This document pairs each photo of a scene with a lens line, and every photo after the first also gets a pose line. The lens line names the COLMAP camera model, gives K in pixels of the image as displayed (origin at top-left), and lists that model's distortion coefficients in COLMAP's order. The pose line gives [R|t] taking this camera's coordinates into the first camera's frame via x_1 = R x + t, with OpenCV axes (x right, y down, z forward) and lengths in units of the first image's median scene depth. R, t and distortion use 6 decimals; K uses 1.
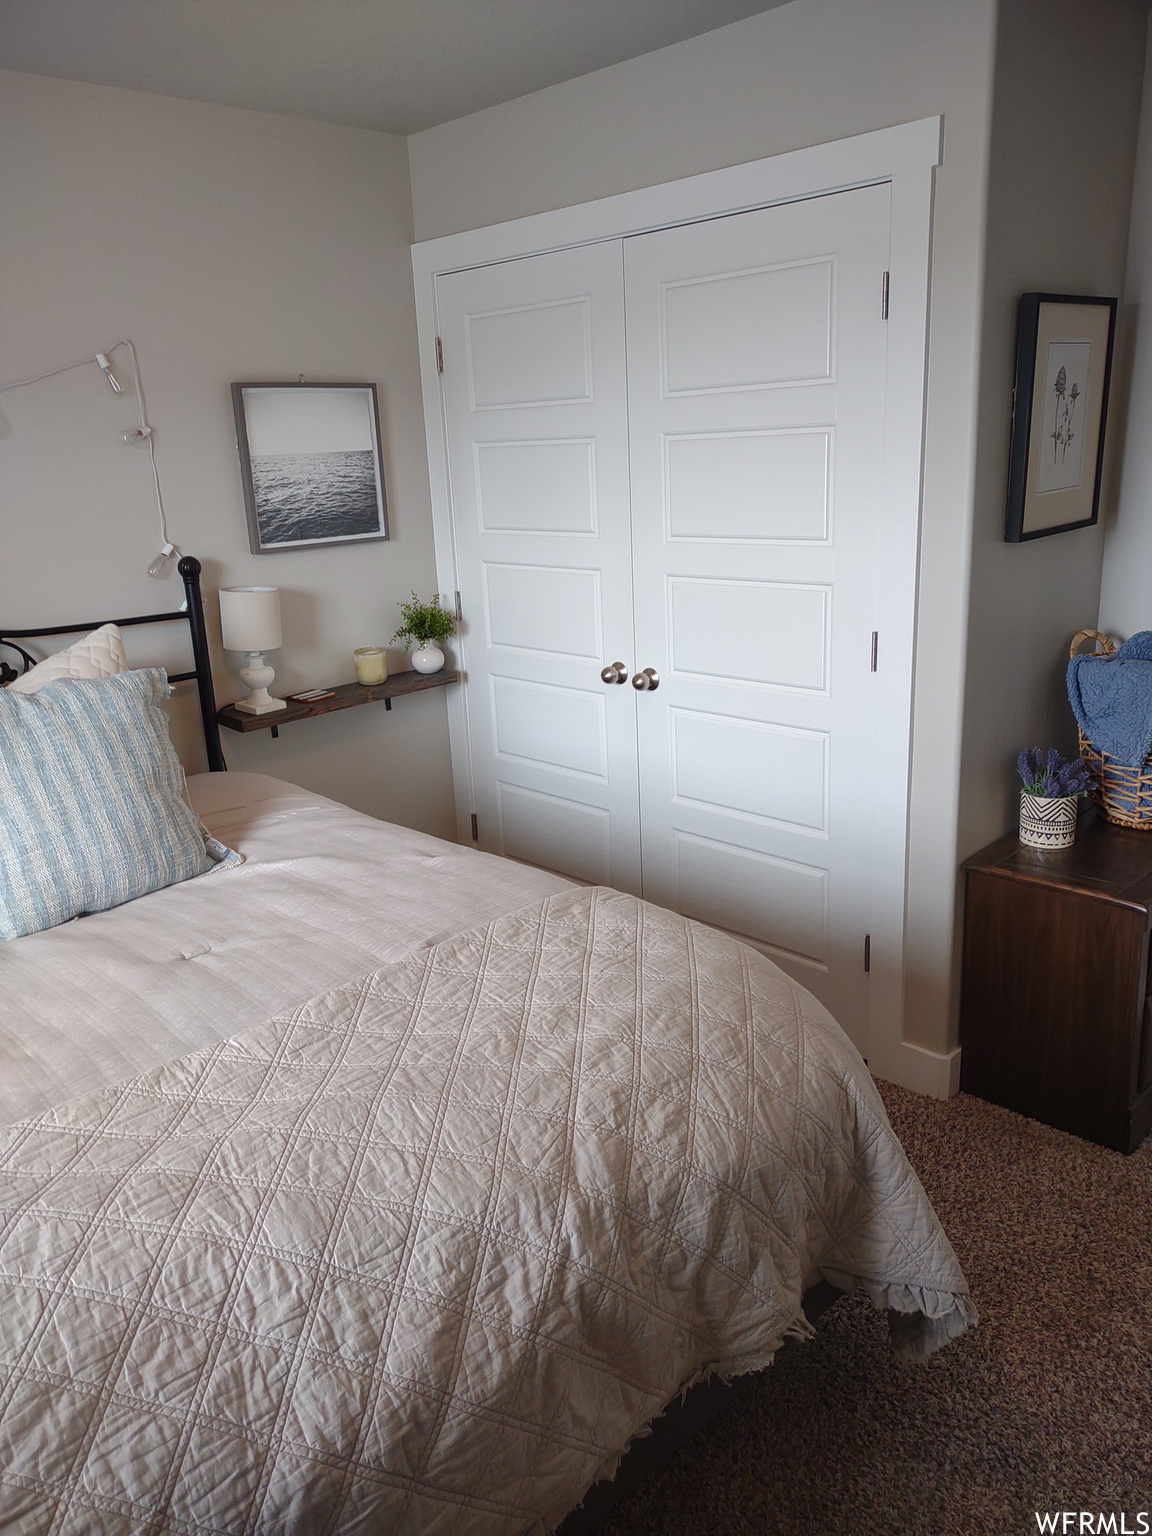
lens RADIAL K [[1145.8, 0, 576.0], [0, 1145.8, 768.0], [0, 0, 1]] dist [0.067051, -0.054992]
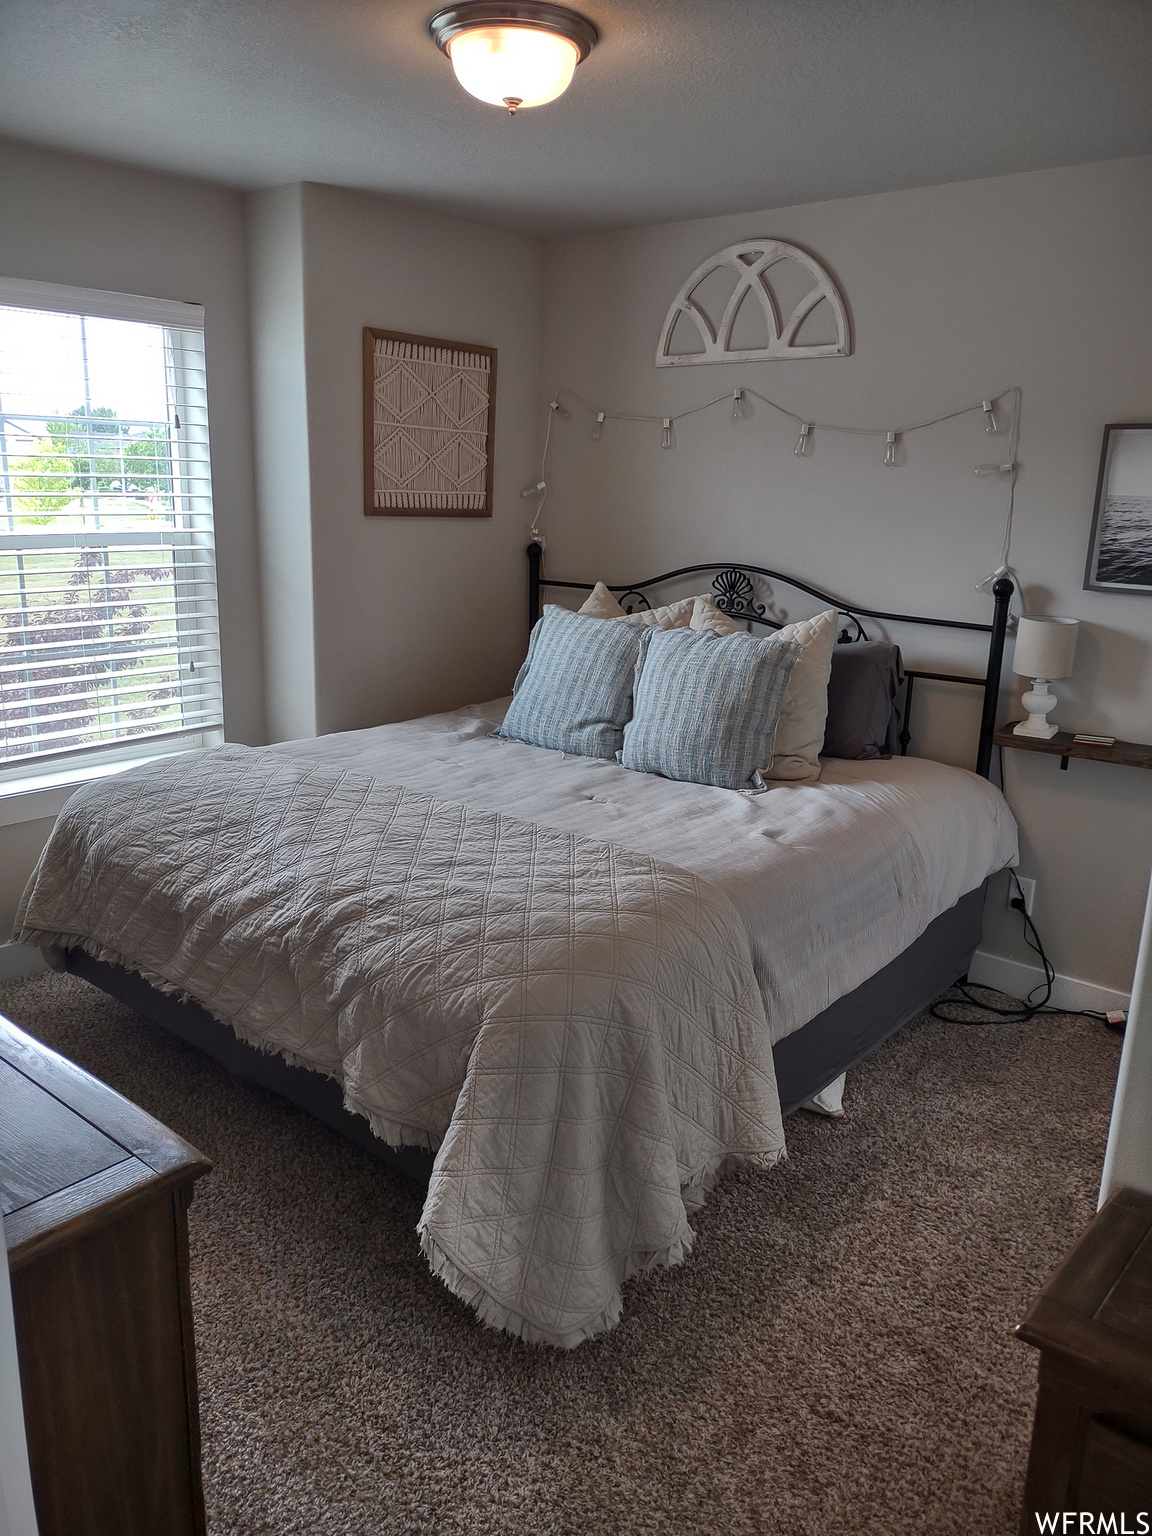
lens RADIAL K [[1145.8, 0, 576.0], [0, 1145.8, 768.0], [0, 0, 1]] dist [0.067051, -0.054992]
pose [[0.087936, 0.299658, -0.949986, 1.031421], [-0.305515, 0.915831, 0.260604, -0.249902], [0.948118, 0.267318, 0.172085, 0.641777]]
